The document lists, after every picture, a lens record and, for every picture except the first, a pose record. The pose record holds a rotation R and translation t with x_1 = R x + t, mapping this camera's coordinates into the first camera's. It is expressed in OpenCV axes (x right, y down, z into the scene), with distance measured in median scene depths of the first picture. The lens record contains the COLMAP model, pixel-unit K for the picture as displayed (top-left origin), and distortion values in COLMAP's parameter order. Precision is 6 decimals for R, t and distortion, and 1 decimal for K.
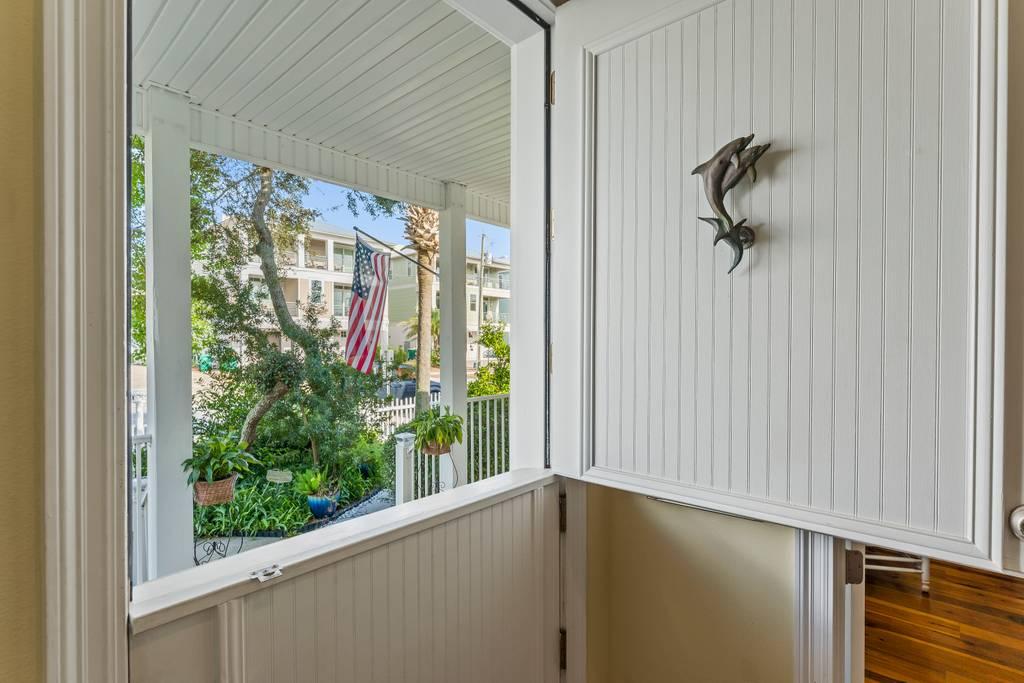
lens RADIAL K [[482.1, 0, 512.2], [0, 482.1, 345.3], [0, 0, 1]] dist [-0.000863, -0.000161]
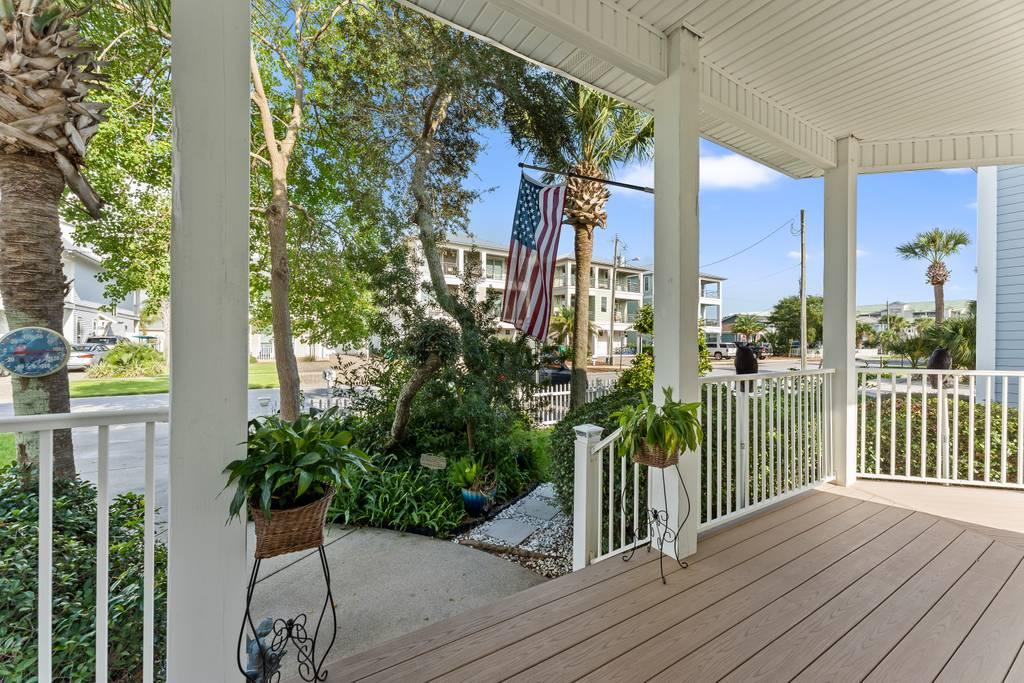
lens RADIAL K [[412.9, 0, 512.7], [0, 412.9, 342.6], [0, 0, 1]] dist [0.001621, -0.000112]
pose [[0.958978, 0.010650, -0.283281, -0.119518], [-0.012173, 0.999919, -0.003616, 0.048244], [0.283220, 0.006916, 0.959030, 0.289285]]
